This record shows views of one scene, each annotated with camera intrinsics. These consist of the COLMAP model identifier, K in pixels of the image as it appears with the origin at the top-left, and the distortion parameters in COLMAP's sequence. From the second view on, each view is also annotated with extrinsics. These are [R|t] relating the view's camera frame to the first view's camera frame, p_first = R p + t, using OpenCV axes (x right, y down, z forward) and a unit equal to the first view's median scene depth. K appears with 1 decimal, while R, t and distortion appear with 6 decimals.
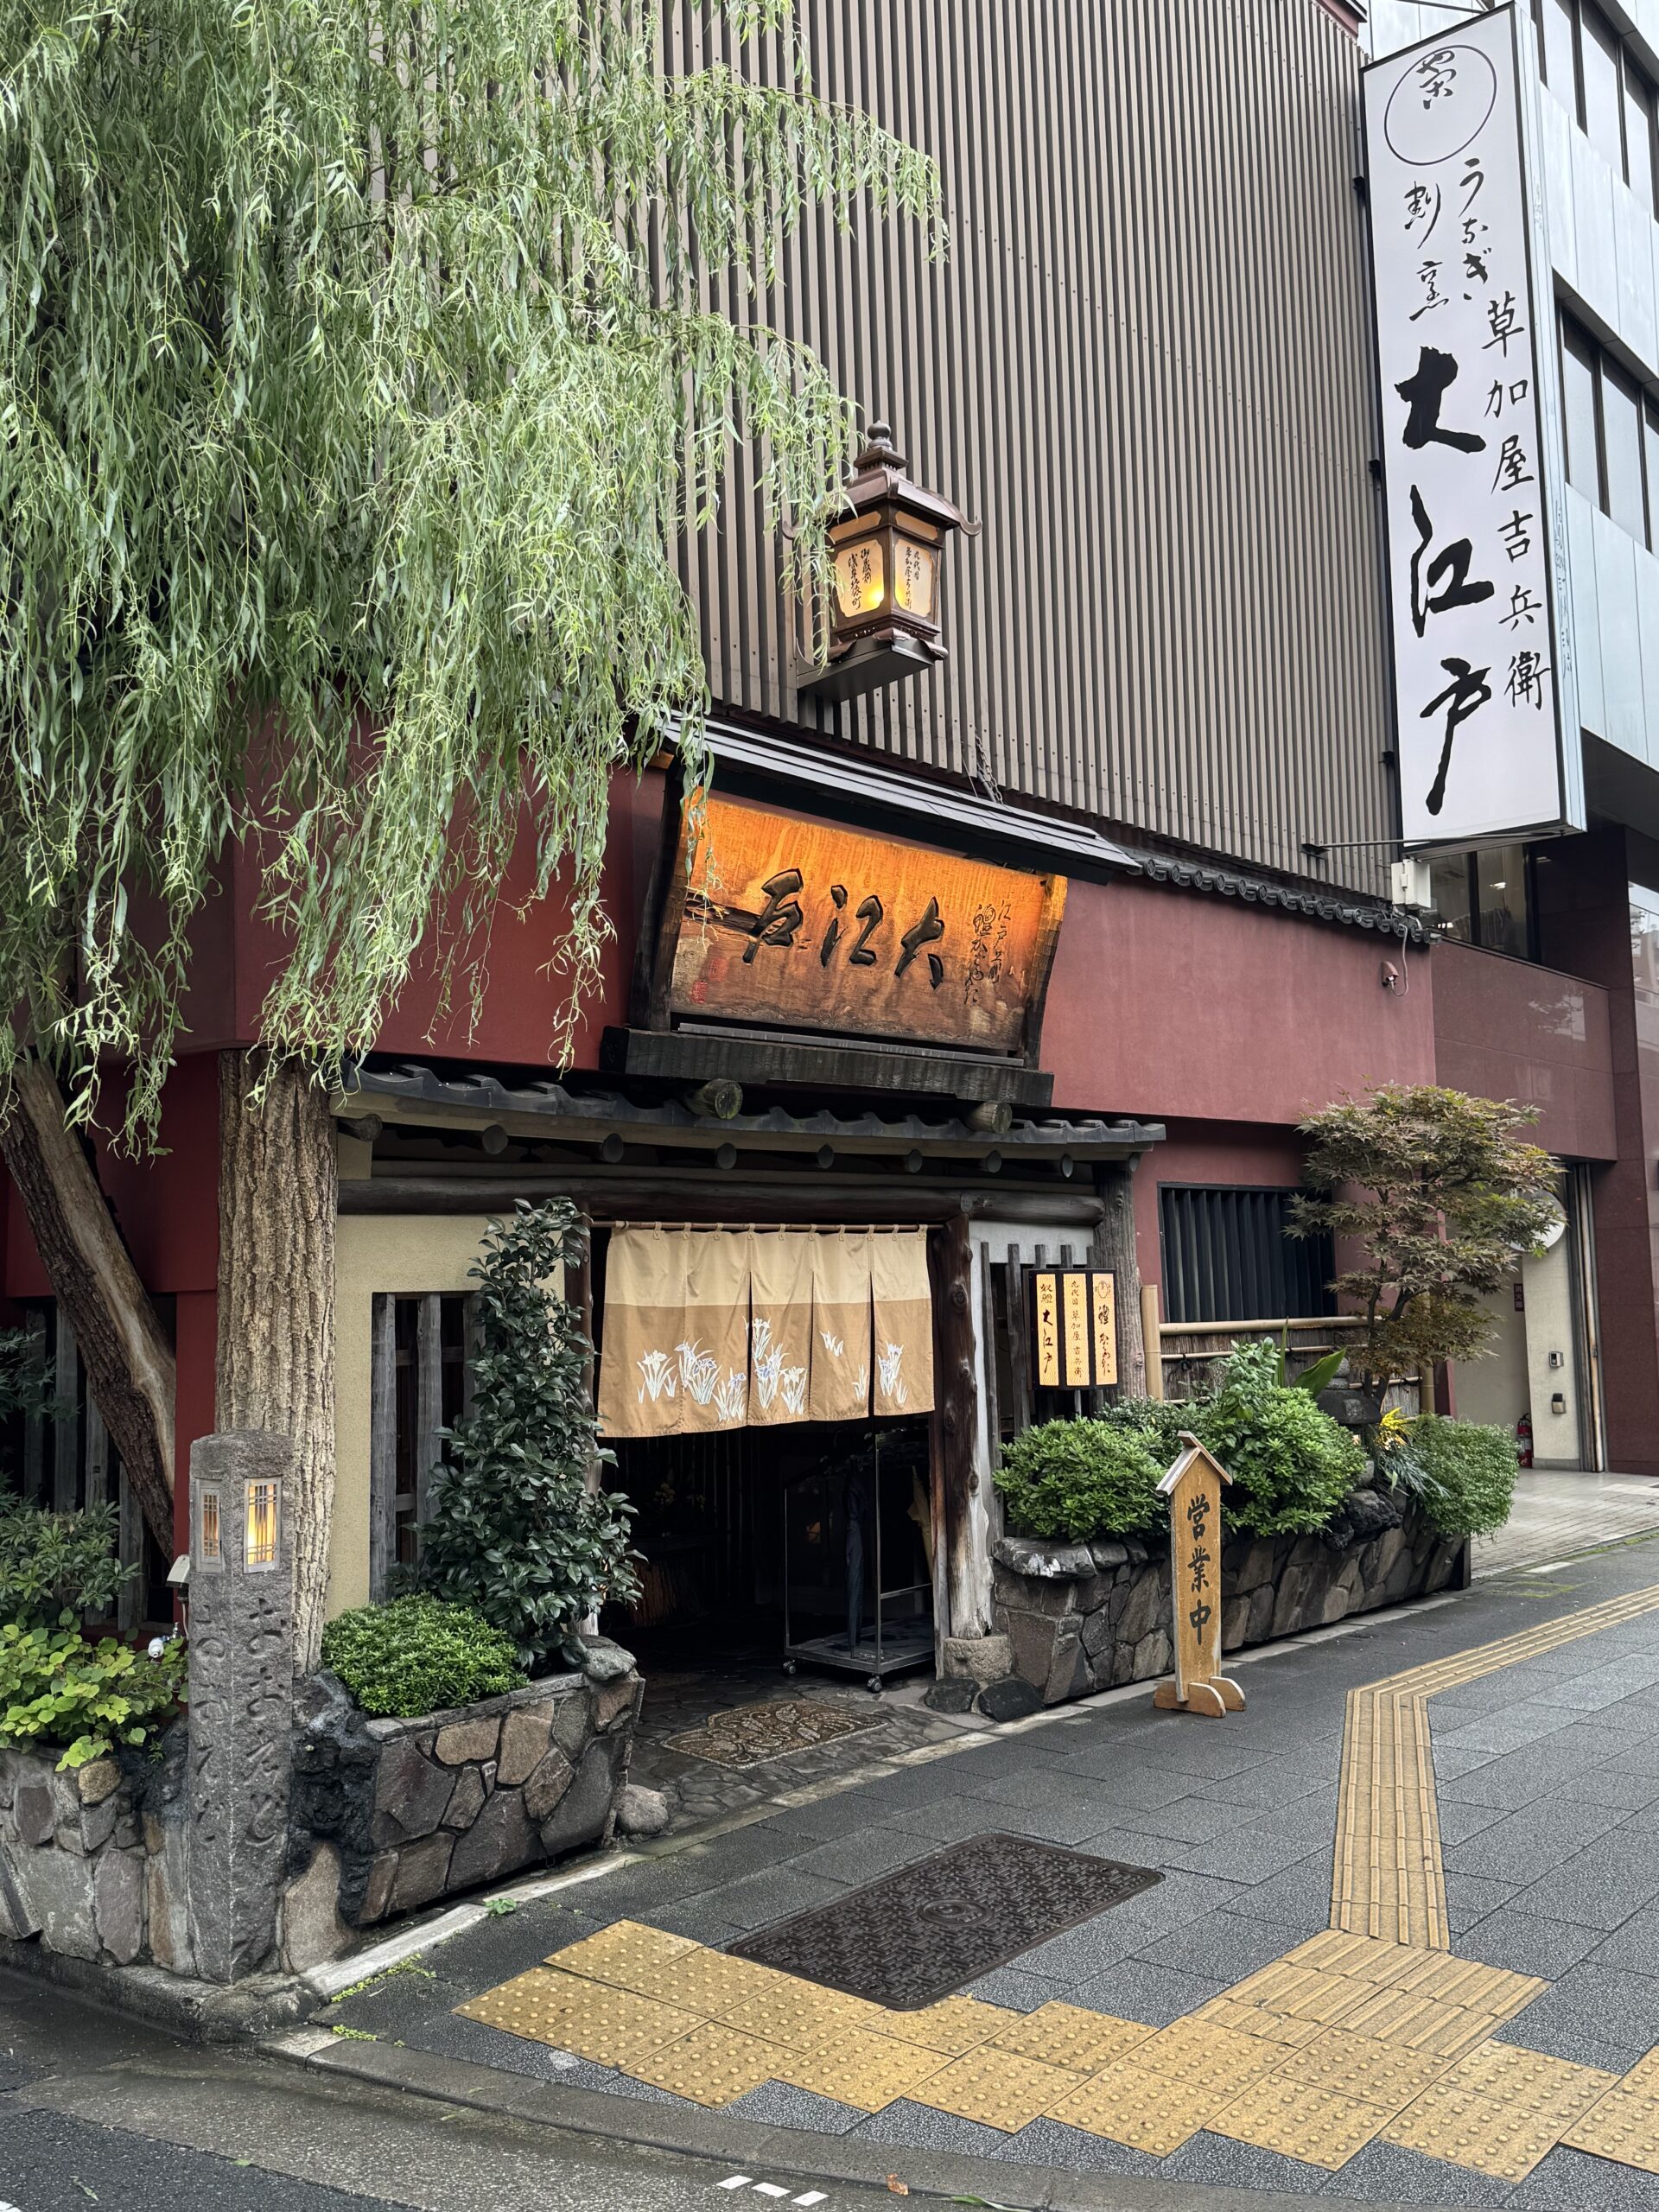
lens RADIAL K [[1987.9, 0, 834.7], [0, 1987.9, 1102.0], [0, 0, 1]] dist [0.096042, -0.044858]
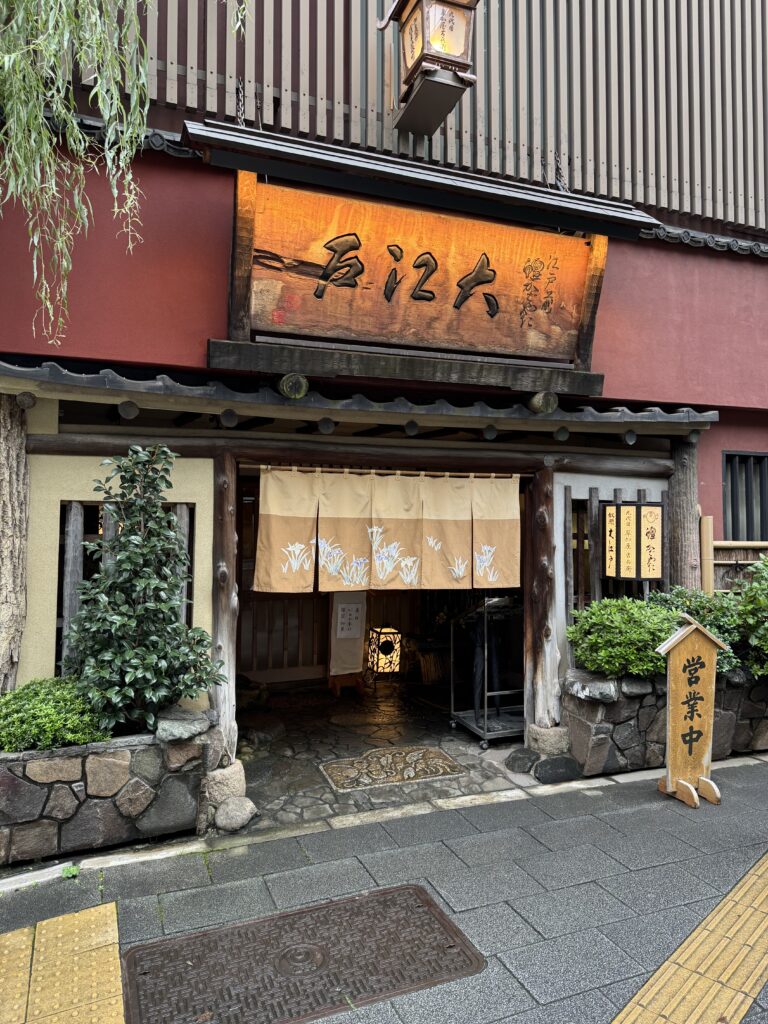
lens RADIAL K [[737.7, 0, 378.1], [0, 737.7, 506.9], [0, 0, 1]] dist [0.030349, -0.034676]
pose [[0.881934, 0.017652, -0.471042, 0.247304], [0.017256, 0.997420, 0.069687, 0.048580], [0.471056, -0.069587, 0.879354, 0.450772]]
